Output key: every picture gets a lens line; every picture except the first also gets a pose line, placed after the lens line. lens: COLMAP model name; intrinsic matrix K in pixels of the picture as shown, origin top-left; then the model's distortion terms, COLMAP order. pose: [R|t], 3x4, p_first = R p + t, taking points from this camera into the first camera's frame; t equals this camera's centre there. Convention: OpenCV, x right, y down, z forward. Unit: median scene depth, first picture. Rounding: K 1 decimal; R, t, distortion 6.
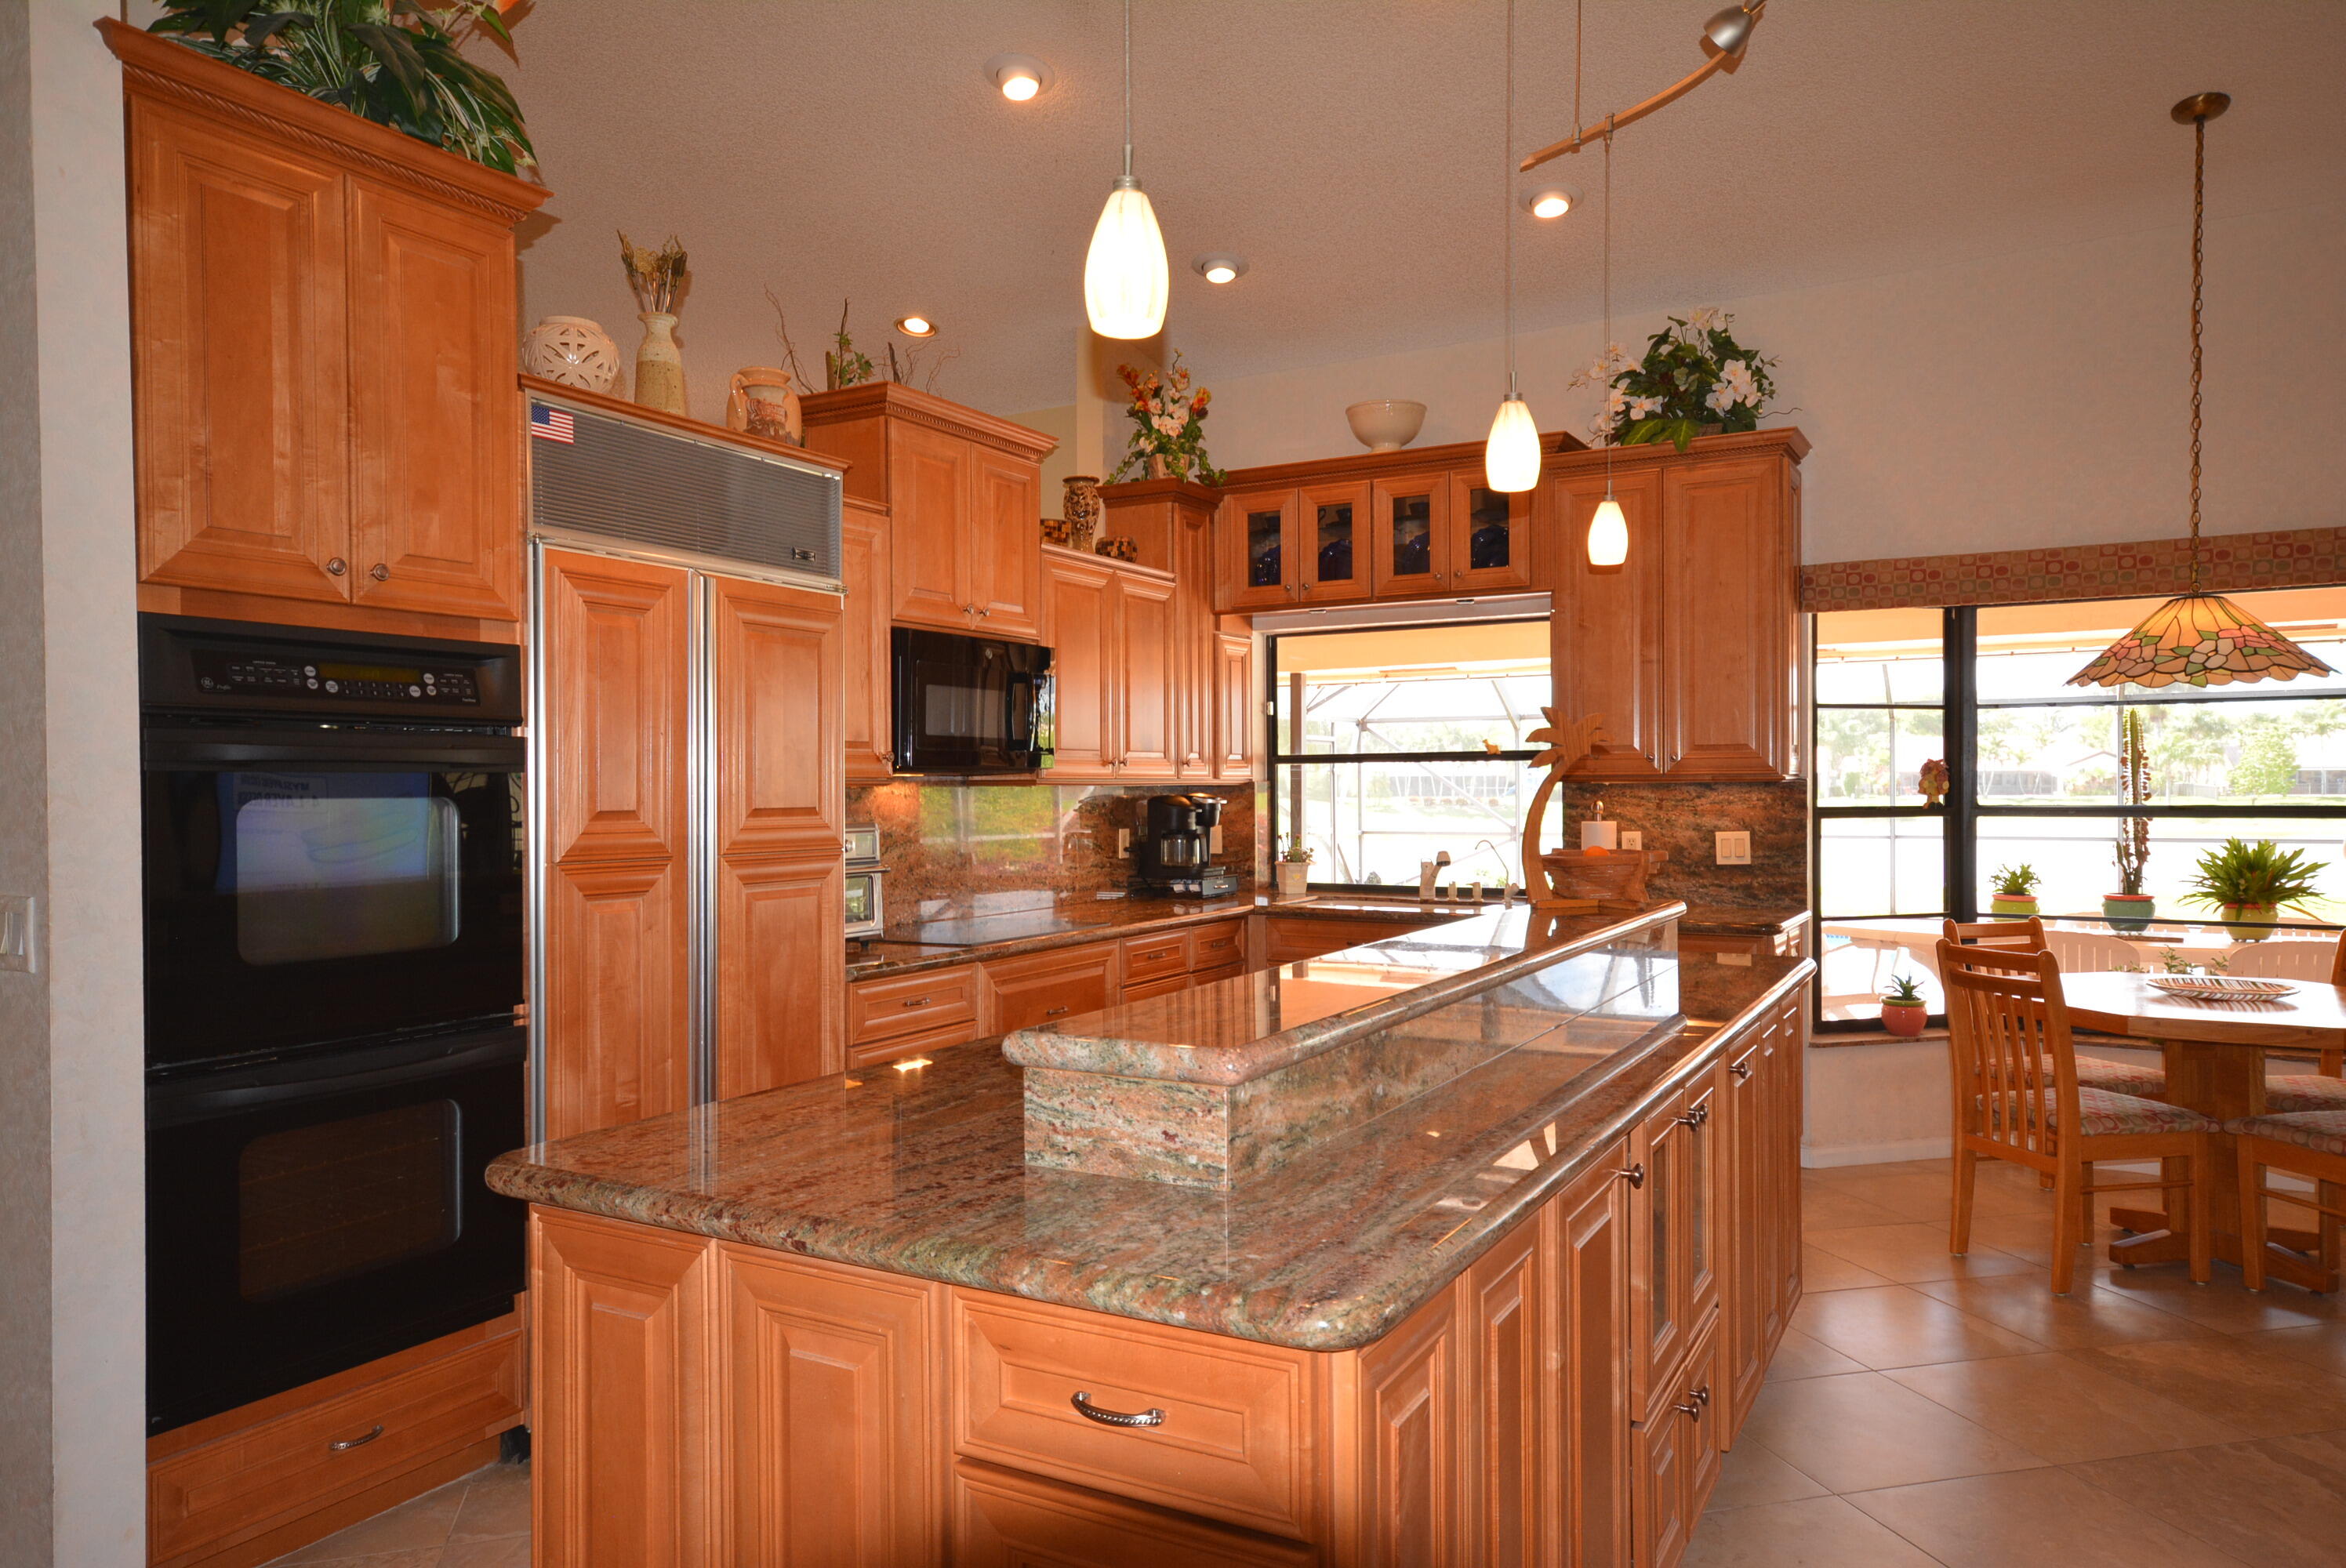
lens RADIAL K [[1586.7, 0, 1192.6], [0, 1586.7, 784.5], [0, 0, 1]] dist [0.025929, 0.012626]
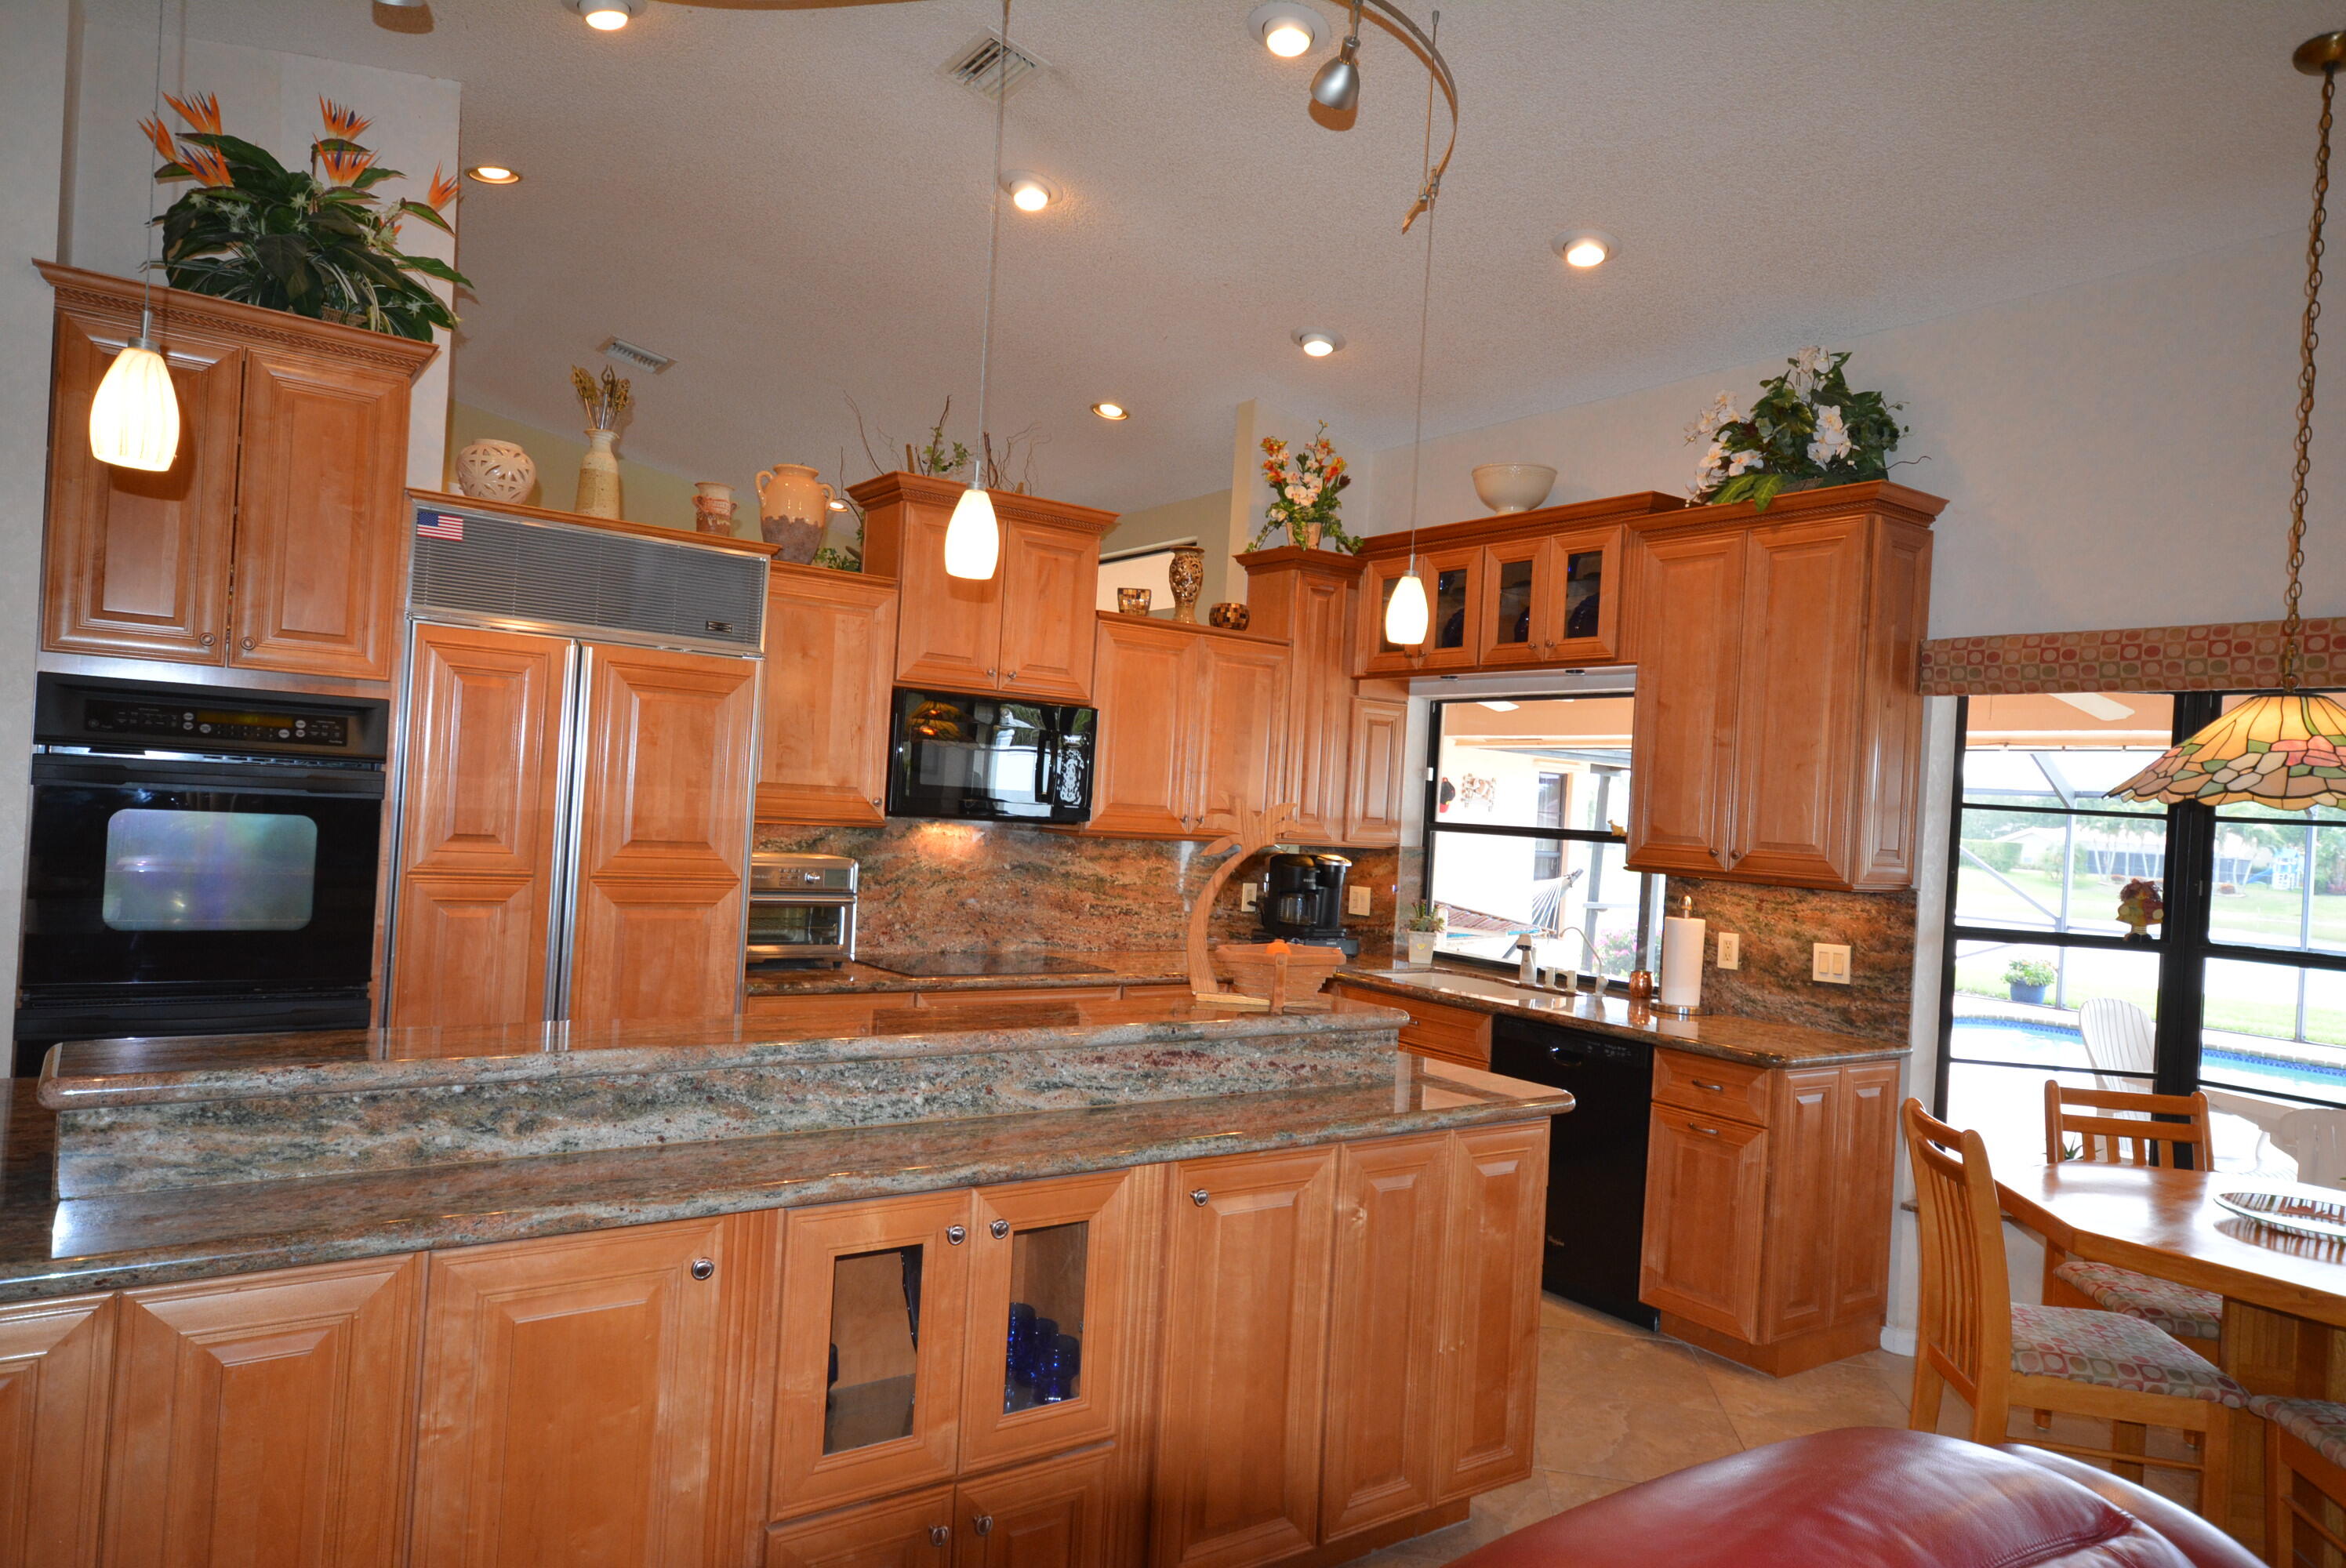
lens RADIAL K [[1492.1, 0, 1170.2], [0, 1492.1, 791.4], [0, 0, 1]] dist [0.028250, 0.000648]
pose [[0.900165, 0.056732, -0.431838, 0.364583], [-0.064488, 0.997913, -0.003326, -0.027889], [0.430748, 0.030842, 0.901945, 0.103984]]
